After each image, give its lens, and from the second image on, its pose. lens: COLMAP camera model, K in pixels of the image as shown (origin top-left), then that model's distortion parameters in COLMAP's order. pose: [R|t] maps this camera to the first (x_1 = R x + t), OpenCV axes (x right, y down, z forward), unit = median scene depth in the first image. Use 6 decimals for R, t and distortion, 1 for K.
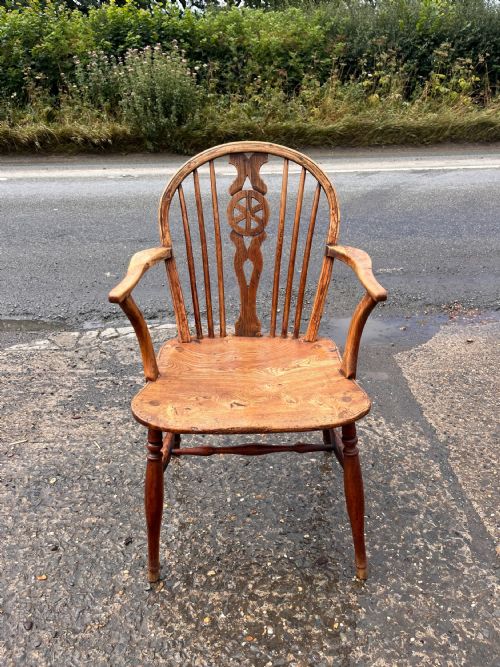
lens RADIAL K [[501.8, 0, 247.0], [0, 501.8, 334.0], [0, 0, 1]] dist [0.085981, -0.120089]
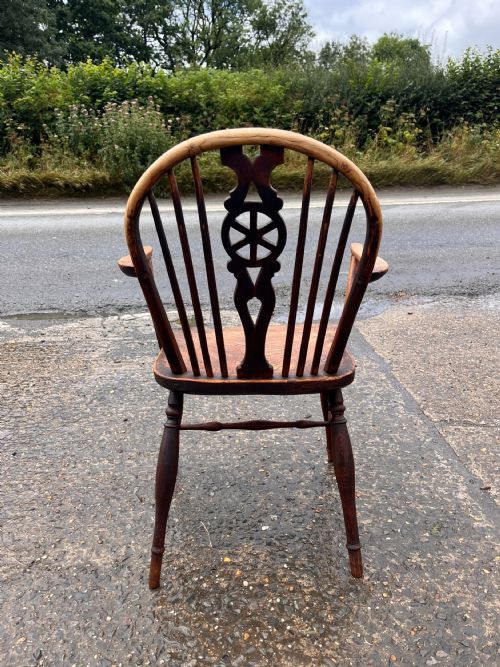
lens RADIAL K [[501.8, 0, 254.5], [0, 501.8, 345.4], [0, 0, 1]] dist [0.085981, -0.120089]
pose [[0.996662, -0.028166, 0.076631, -0.015937], [0.033709, 0.996832, -0.072034, 0.044894], [-0.074359, 0.074377, 0.994454, -0.066169]]
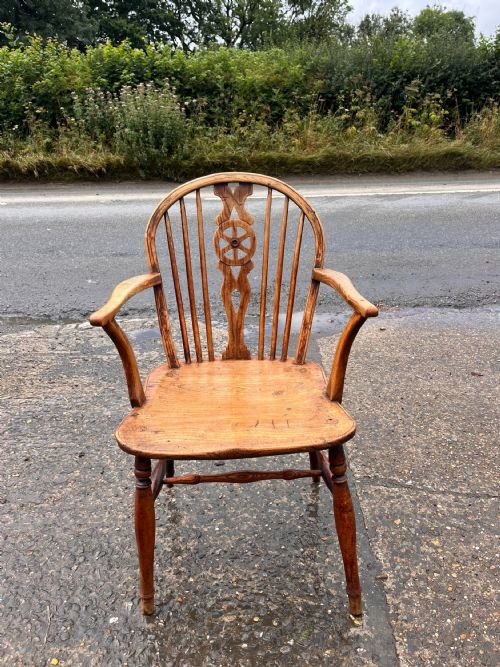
lens RADIAL K [[501.8, 0, 250.8], [0, 501.8, 333.8], [0, 0, 1]] dist [0.085981, -0.120089]
pose [[0.999970, -0.003798, 0.006786, 0.029274], [0.004144, 0.998655, -0.051686, 0.021856], [-0.006581, 0.051712, 0.998640, -0.051945]]
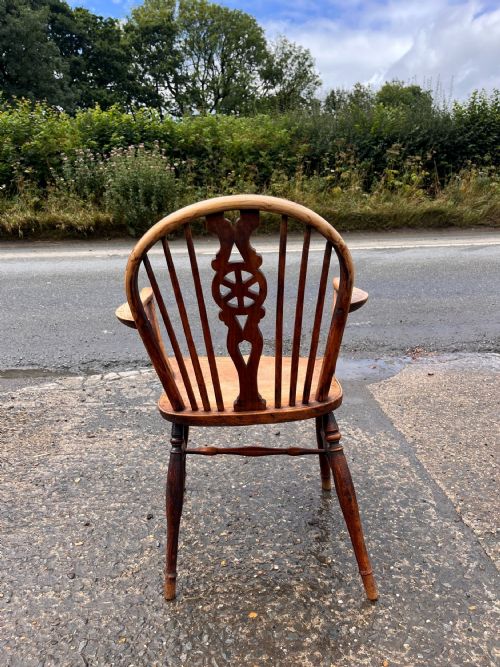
lens RADIAL K [[501.8, 0, 249.6], [0, 501.8, 343.4], [0, 0, 1]] dist [0.085981, -0.120089]
pose [[0.998253, -0.016927, 0.056613, -0.008952], [0.025195, 0.988562, -0.148694, 0.026788], [-0.053449, 0.149861, 0.987261, -0.031633]]
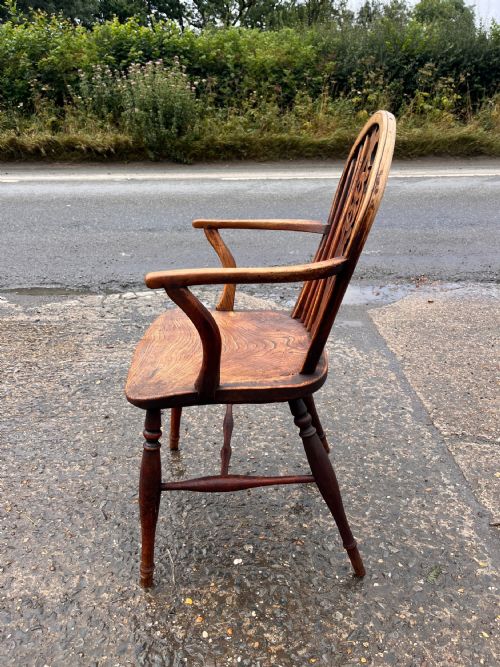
lens RADIAL K [[501.8, 0, 254.7], [0, 501.8, 339.4], [0, 0, 1]] dist [0.085981, -0.120089]
pose [[0.999635, 0.004387, 0.026675, -0.003083], [-0.003808, 0.999757, -0.021704, 0.033499], [-0.026764, 0.021594, 0.999409, -0.048997]]
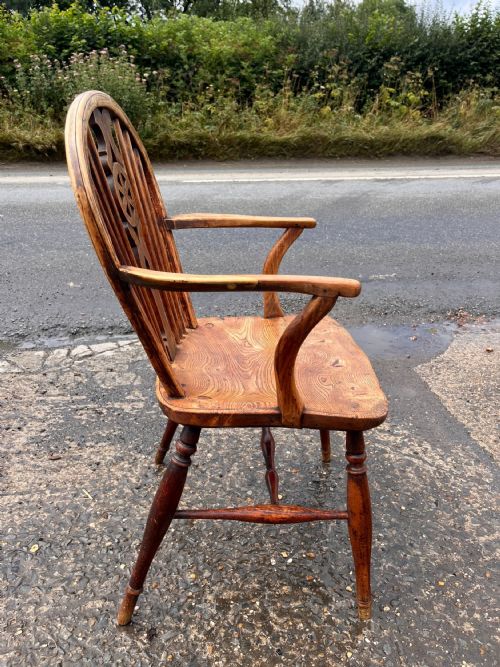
lens RADIAL K [[501.8, 0, 243.5], [0, 501.8, 337.0], [0, 0, 1]] dist [0.085981, -0.120089]
pose [[0.994791, -0.022064, 0.099522, -0.023154], [0.024344, 0.999467, -0.021749, -0.000194], [-0.098989, 0.024058, 0.994798, 0.034146]]
